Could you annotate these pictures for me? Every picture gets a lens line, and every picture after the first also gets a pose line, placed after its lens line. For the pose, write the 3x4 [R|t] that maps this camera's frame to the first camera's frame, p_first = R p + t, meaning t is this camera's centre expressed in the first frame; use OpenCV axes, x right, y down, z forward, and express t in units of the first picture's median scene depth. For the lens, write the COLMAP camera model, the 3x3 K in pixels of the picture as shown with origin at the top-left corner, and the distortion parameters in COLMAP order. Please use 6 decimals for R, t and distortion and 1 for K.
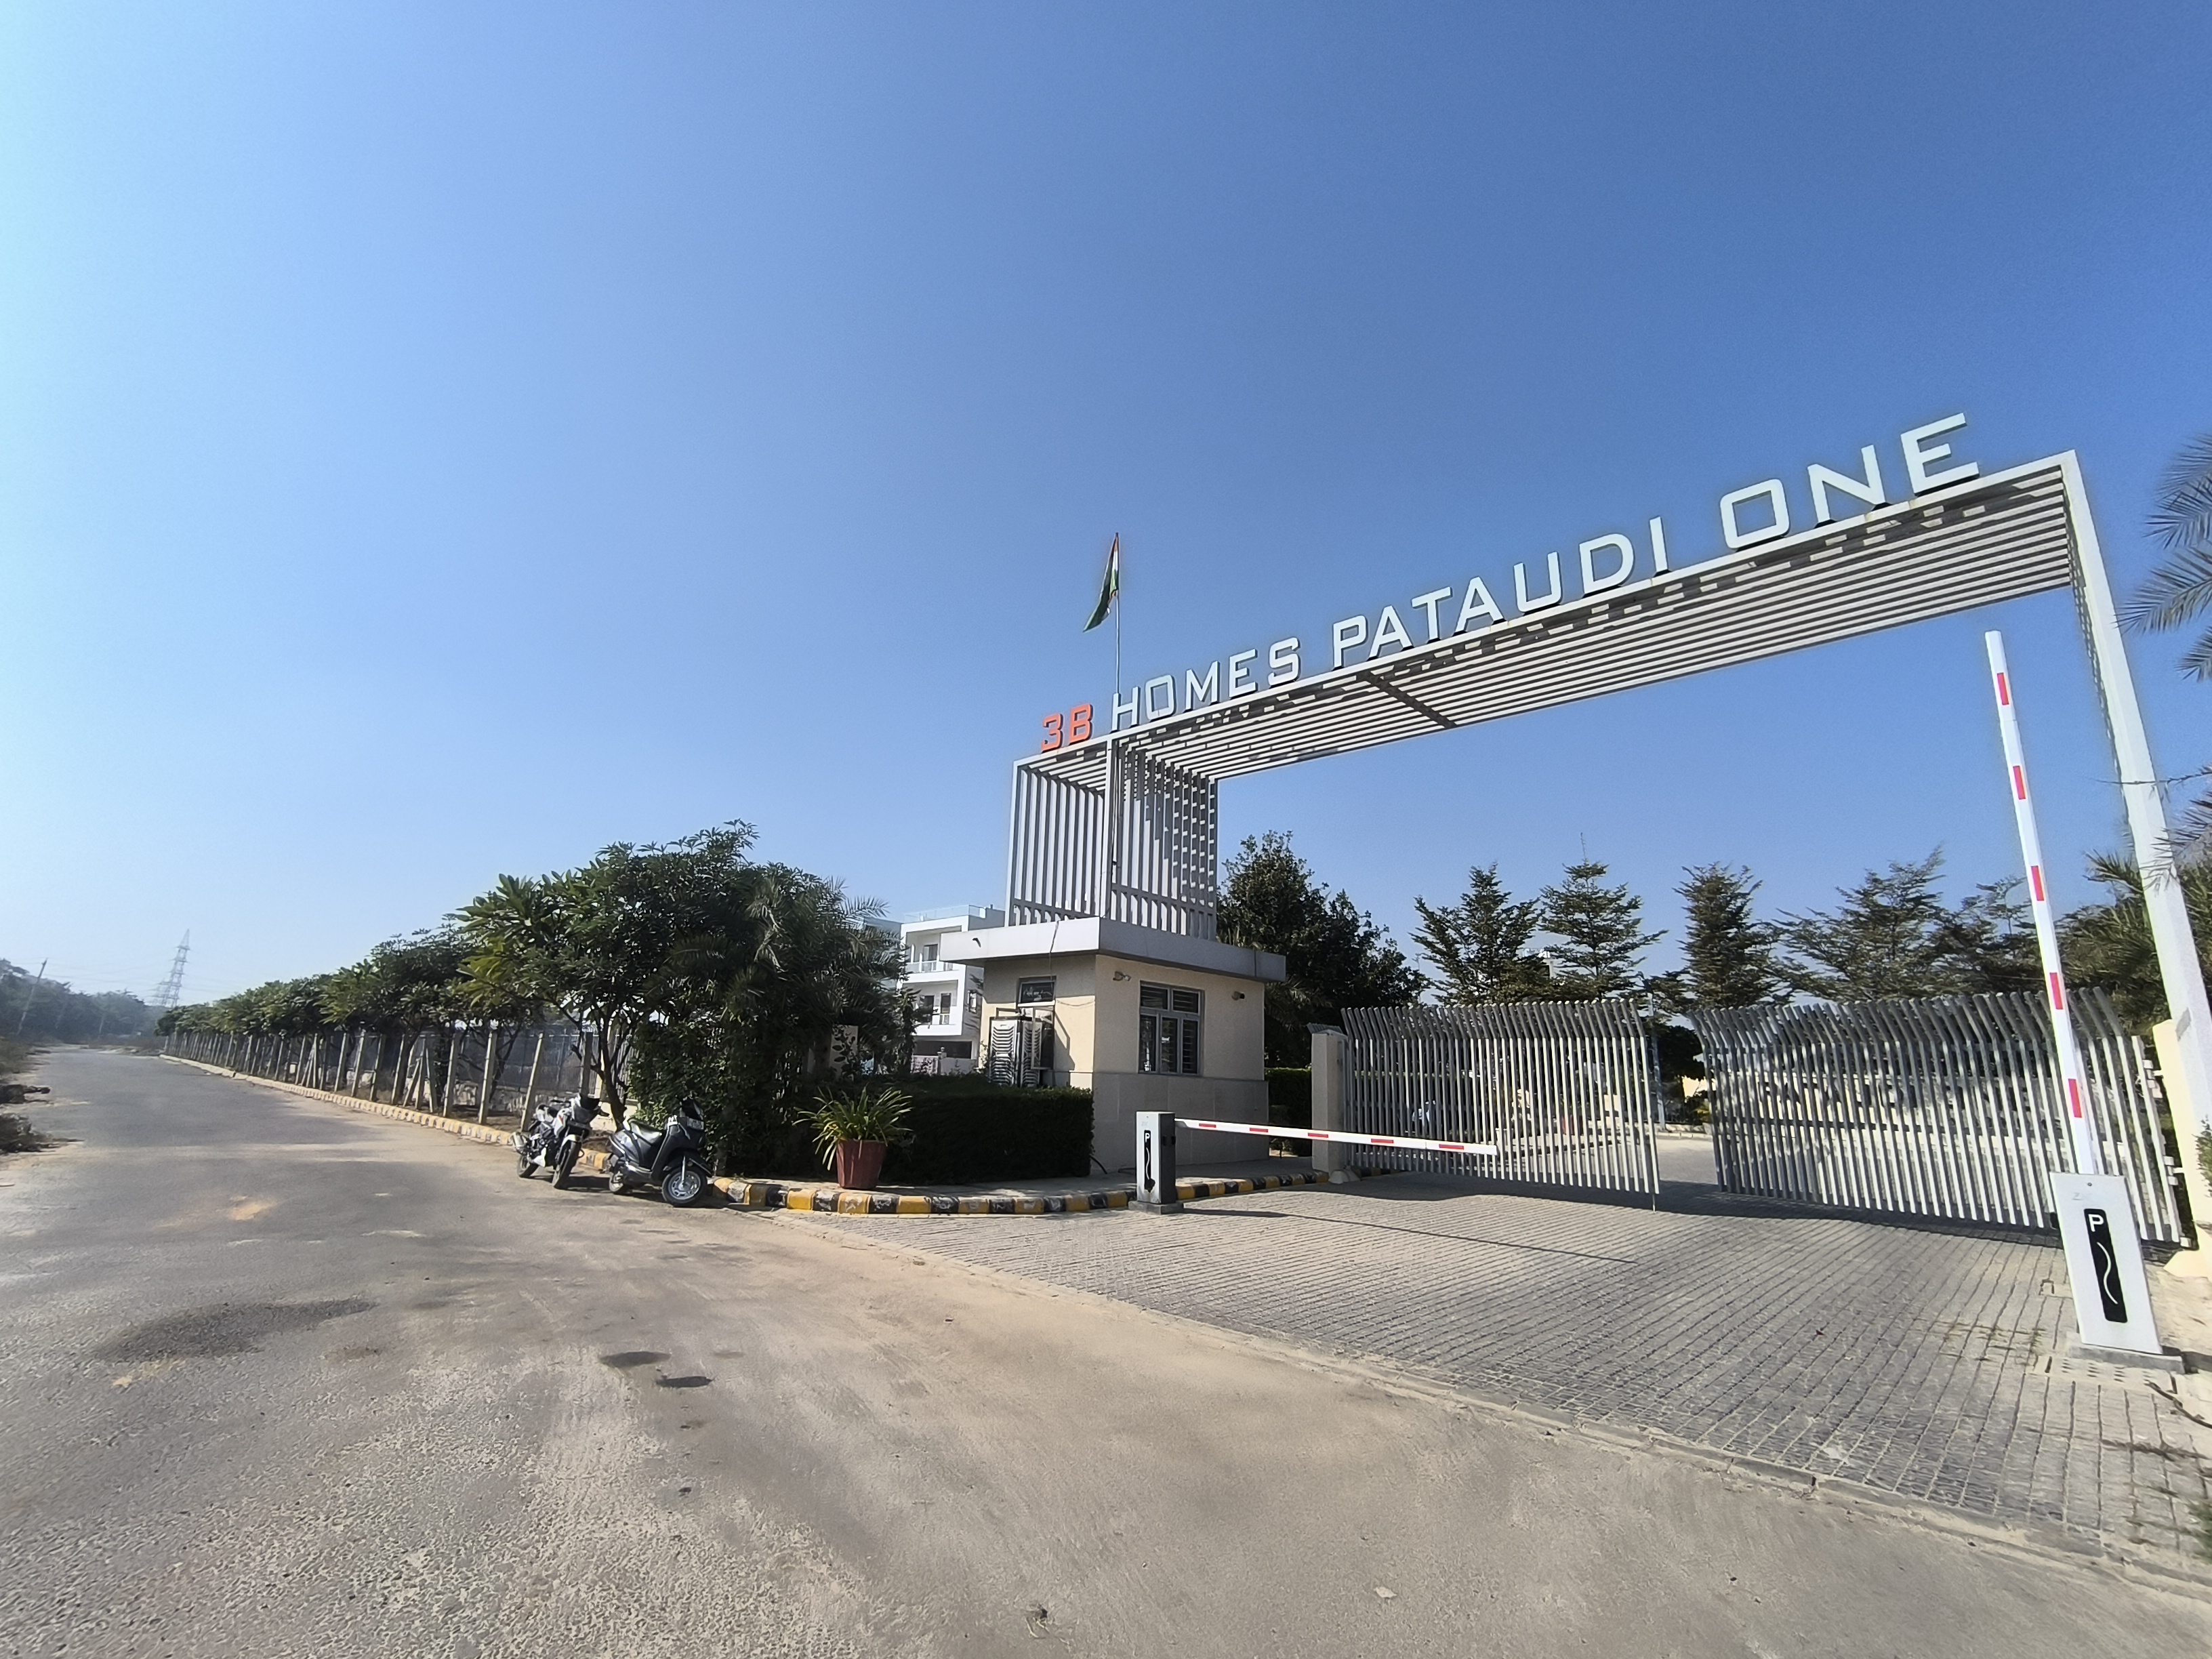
lens RADIAL K [[1001.9, 0, 1014.2], [0, 1001.9, 832.7], [0, 0, 1]] dist [-0.039011, 0.014448]
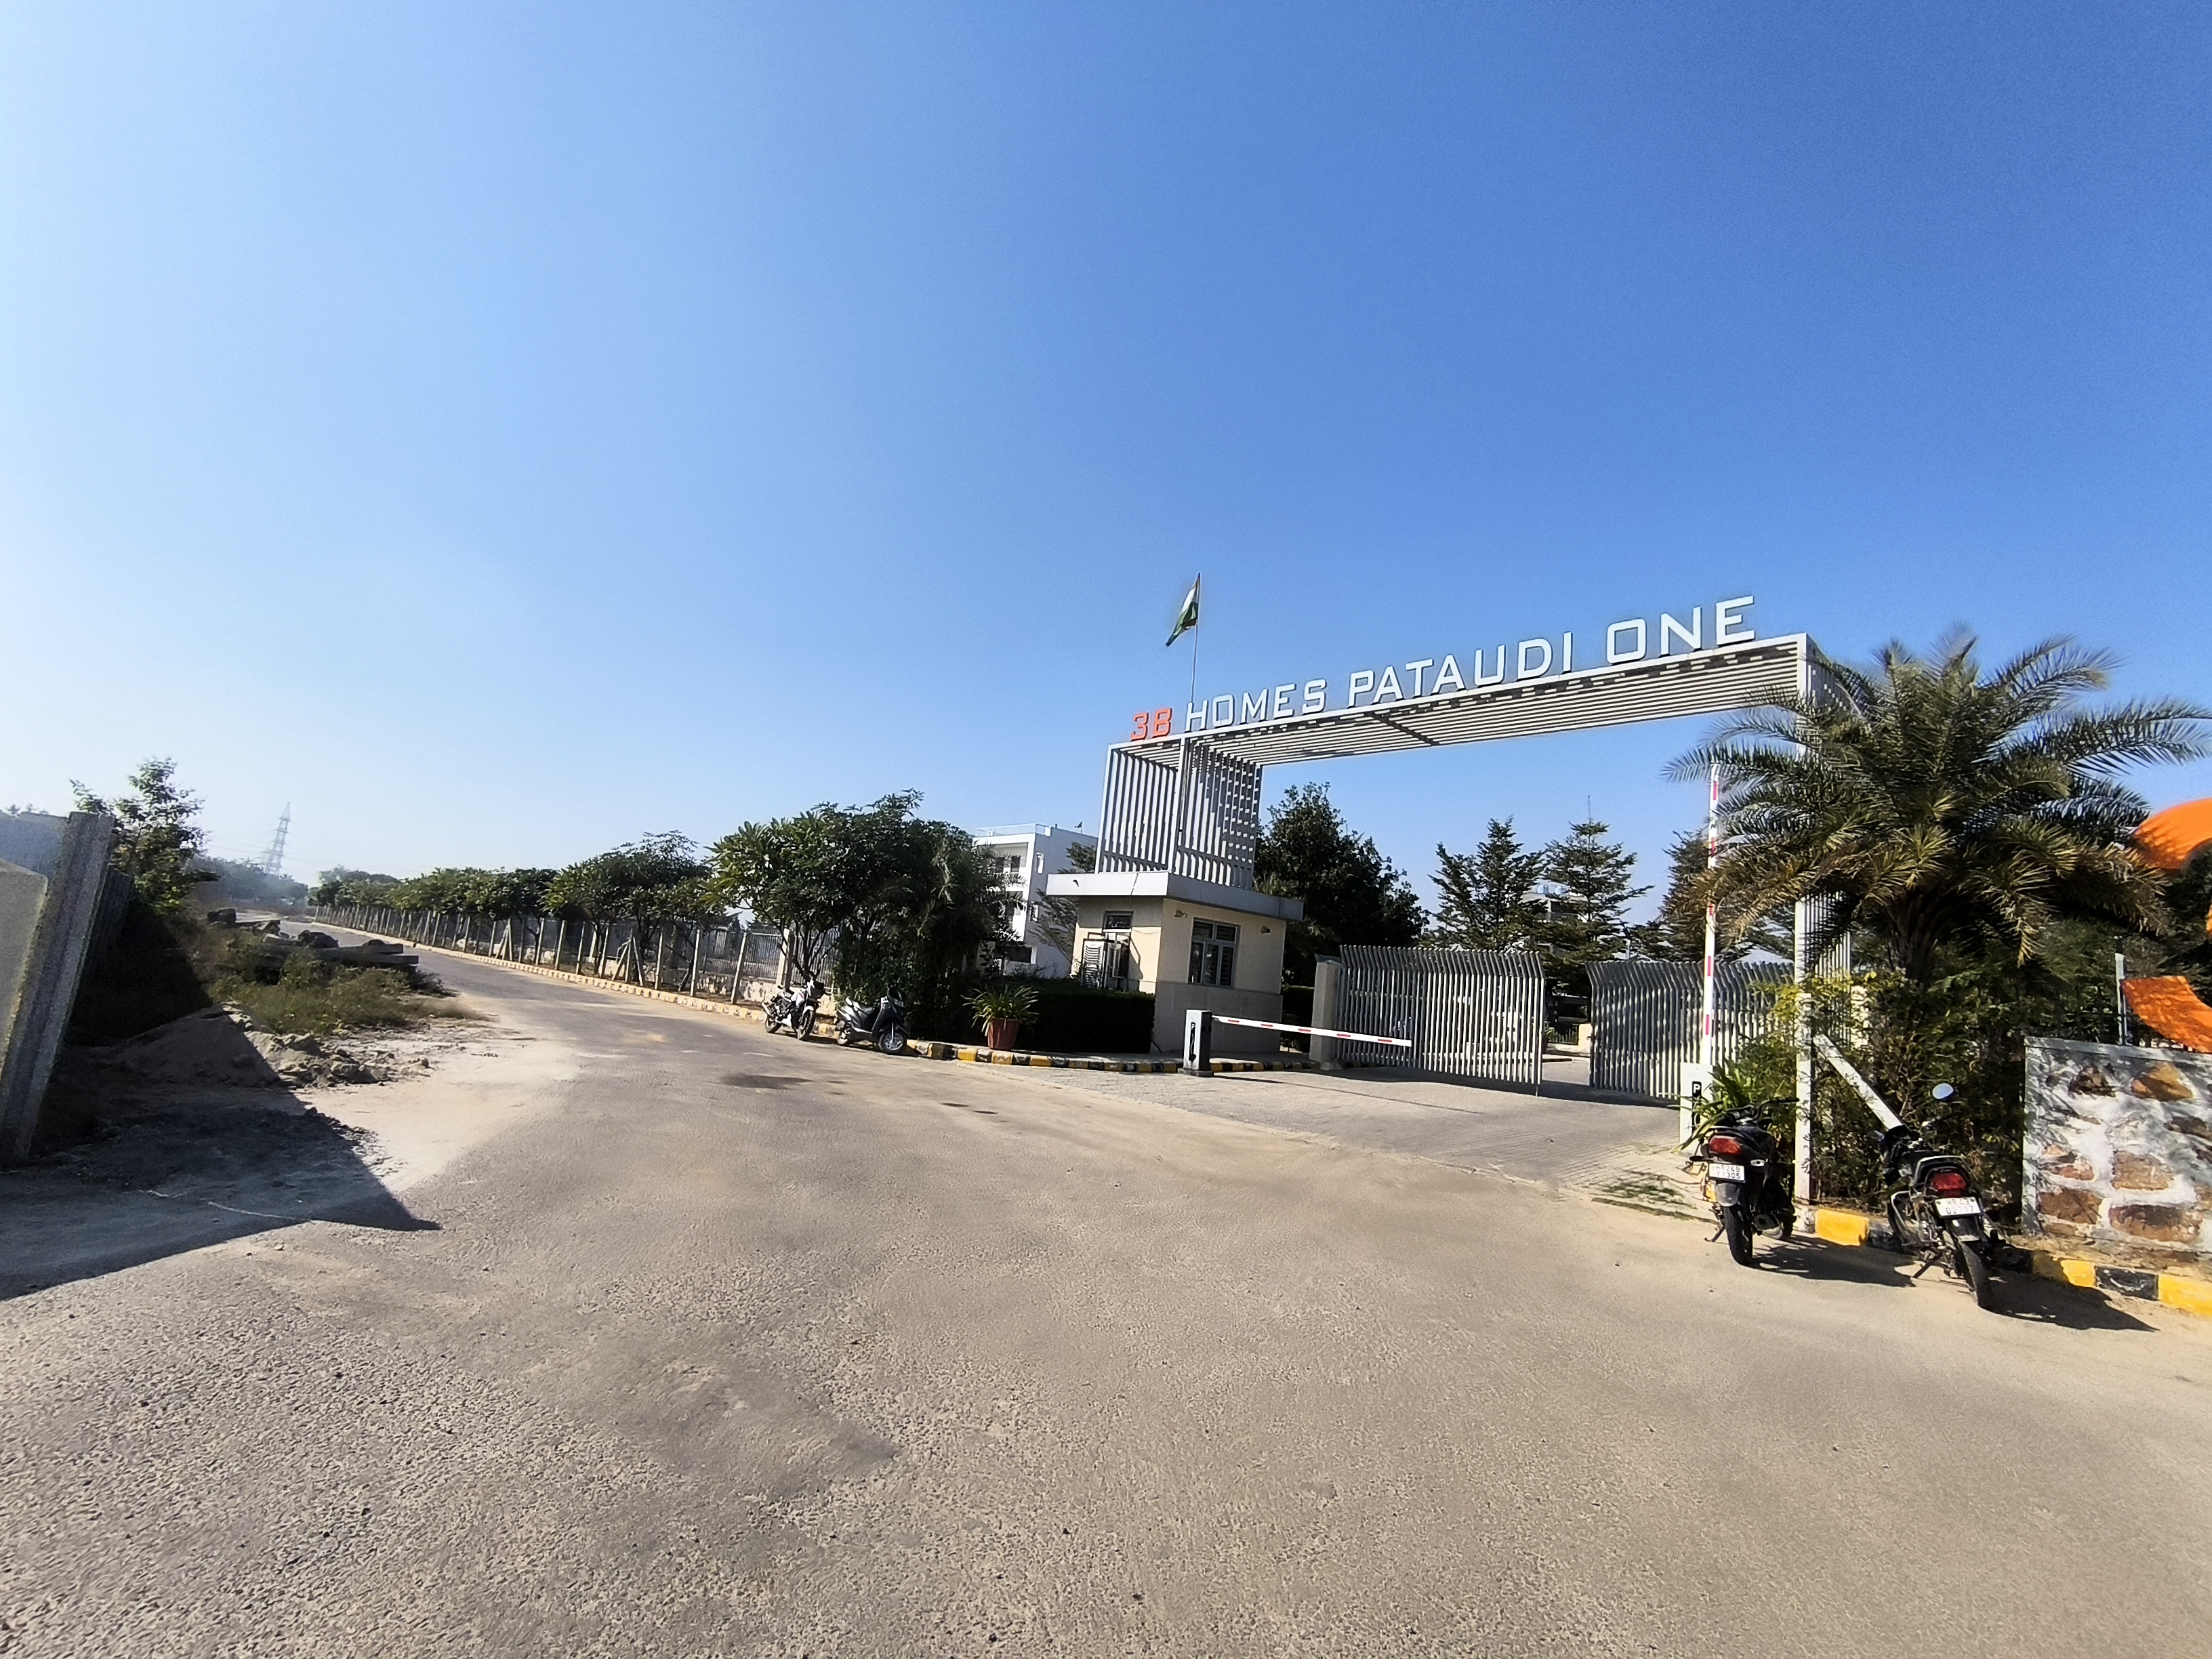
lens RADIAL K [[1004.7, 0, 1101.5], [0, 1004.7, 833.7], [0, 0, 1]] dist [-0.025308, 0.016269]
pose [[0.997695, 0.056551, 0.037496, -0.060081], [-0.059804, 0.993942, 0.092215, -0.088200], [-0.032054, -0.094245, 0.995033, -0.363777]]
